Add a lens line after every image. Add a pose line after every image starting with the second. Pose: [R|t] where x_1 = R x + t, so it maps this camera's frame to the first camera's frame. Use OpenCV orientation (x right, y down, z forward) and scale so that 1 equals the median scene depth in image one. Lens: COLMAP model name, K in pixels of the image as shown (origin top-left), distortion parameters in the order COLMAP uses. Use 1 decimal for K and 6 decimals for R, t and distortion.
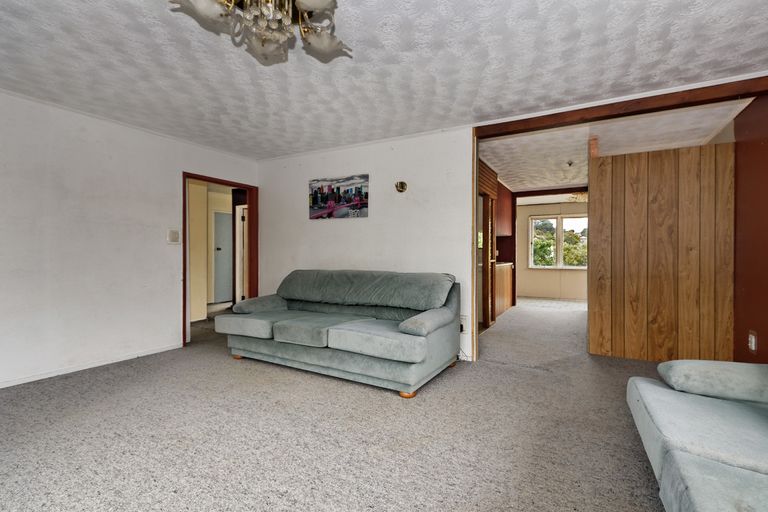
lens RADIAL K [[354.0, 0, 385.3], [0, 354.0, 257.2], [0, 0, 1]] dist [0.001278, -0.000108]
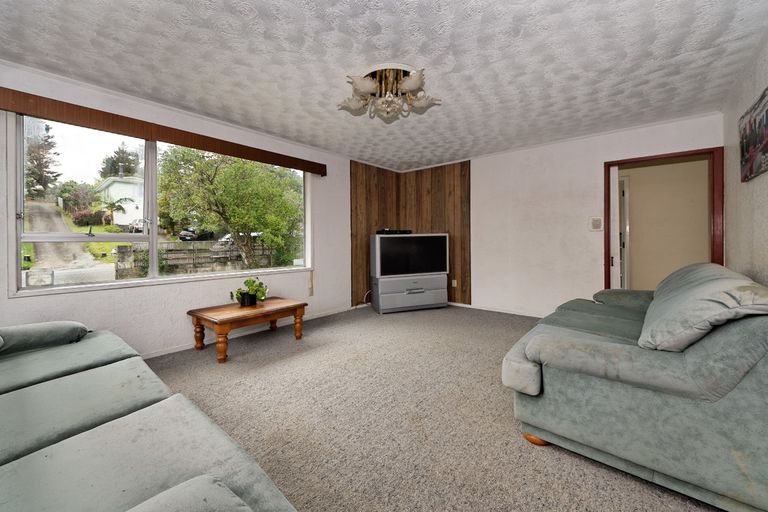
lens RADIAL K [[300.0, 0, 372.7], [0, 300.0, 240.2], [0, 0, 1]] dist [-0.000977, -0.000099]
pose [[-0.179440, -0.009229, -0.983726, 0.218689], [-0.010364, 0.999918, -0.007491, 0.002729], [0.983714, 0.008851, -0.179521, 0.240495]]
